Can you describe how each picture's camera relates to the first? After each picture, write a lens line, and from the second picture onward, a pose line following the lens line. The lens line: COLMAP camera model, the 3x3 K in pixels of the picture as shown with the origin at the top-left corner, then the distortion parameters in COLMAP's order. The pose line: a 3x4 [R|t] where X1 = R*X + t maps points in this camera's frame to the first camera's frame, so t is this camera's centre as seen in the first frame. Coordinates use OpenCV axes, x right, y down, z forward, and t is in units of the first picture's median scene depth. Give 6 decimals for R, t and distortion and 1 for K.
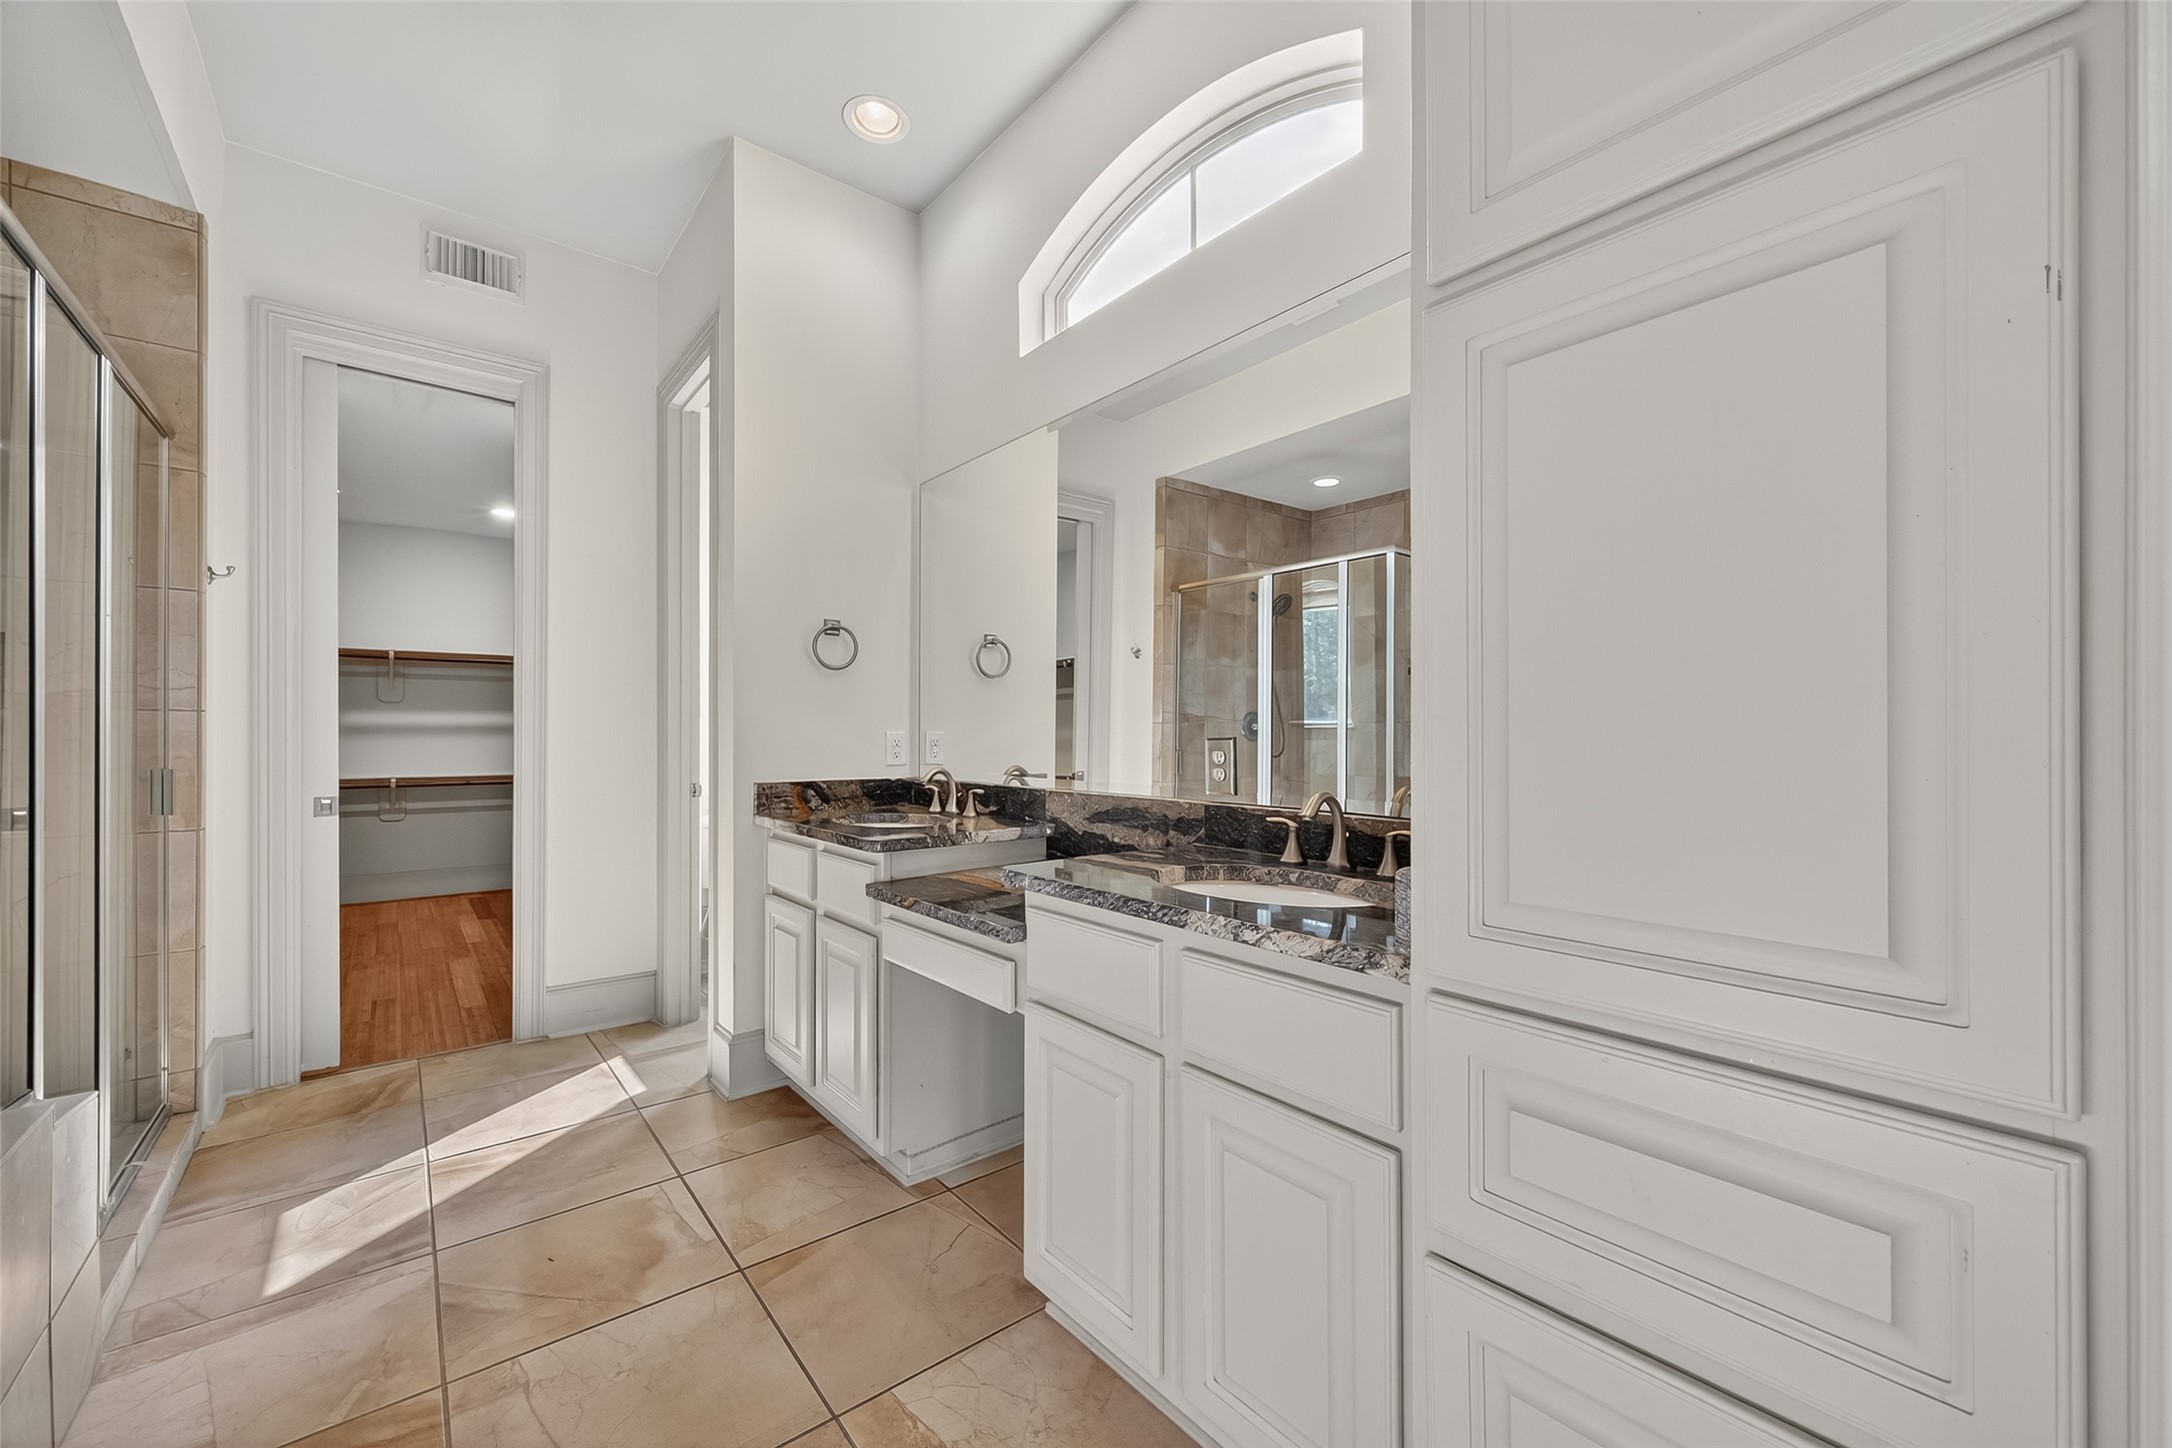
lens RADIAL K [[854.8, 0, 1097.5], [0, 854.8, 735.4], [0, 0, 1]] dist [0.003170, -0.001458]
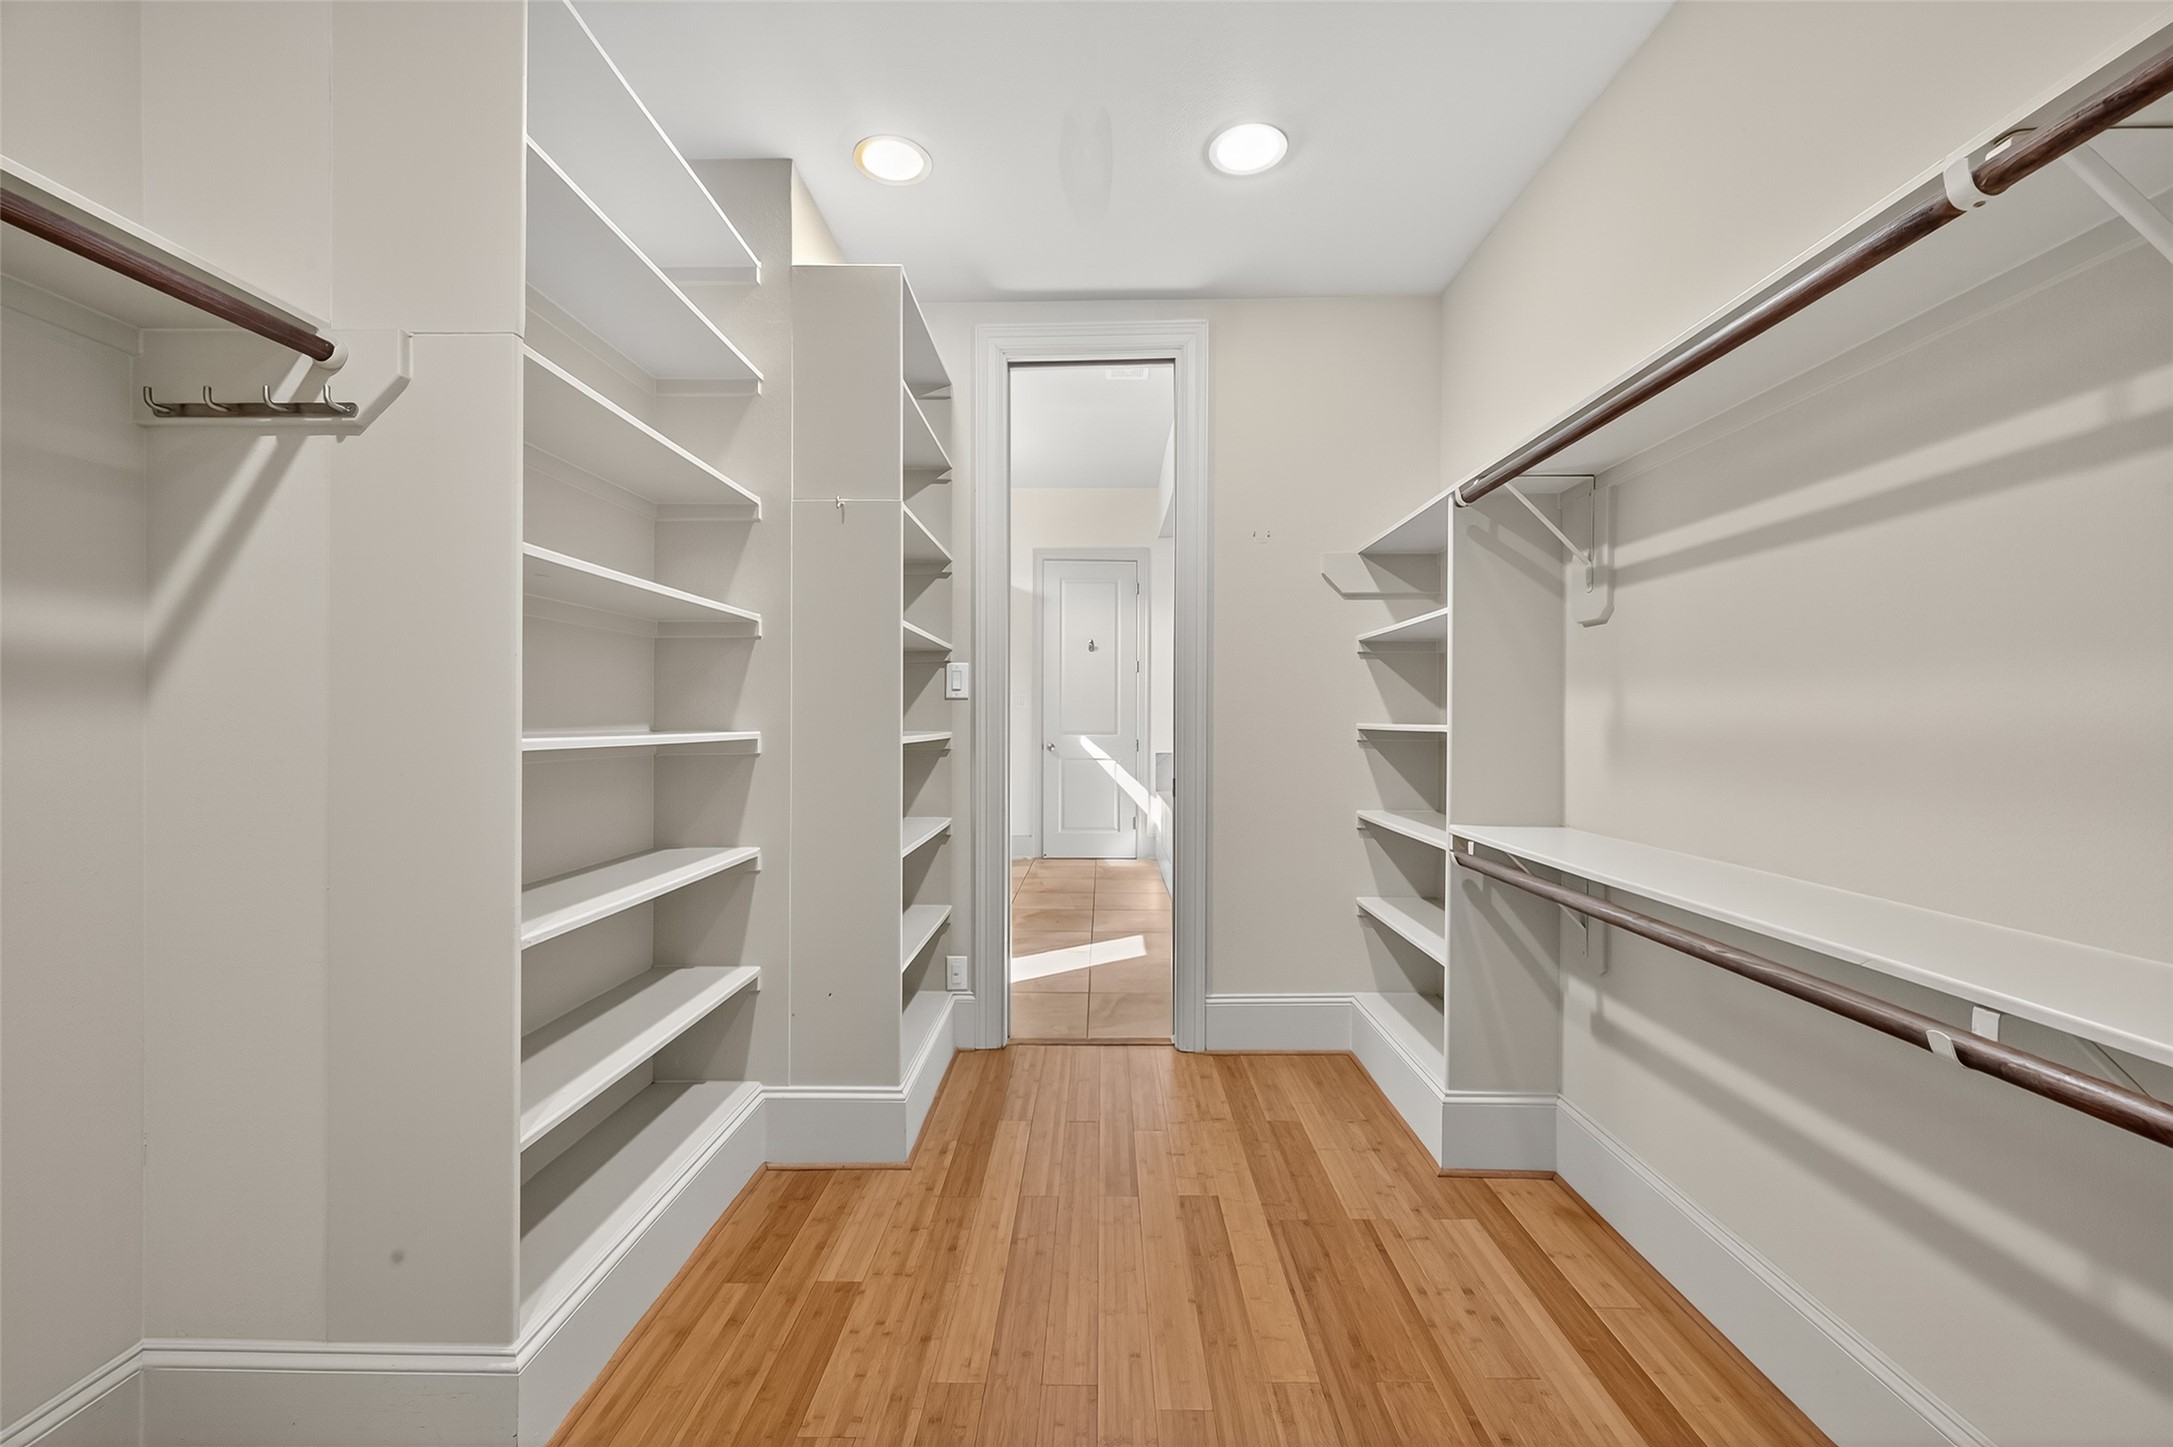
lens RADIAL K [[855.2, 0, 1087.9], [0, 855.2, 723.4], [0, 0, 1]] dist [0.003170, -0.001458]
pose [[-0.760846, 0.000063, 0.648932, -1.680048], [0.000016, 1.000000, -0.000078, 0.001315], [-0.648932, -0.000049, -0.760846, 2.050855]]
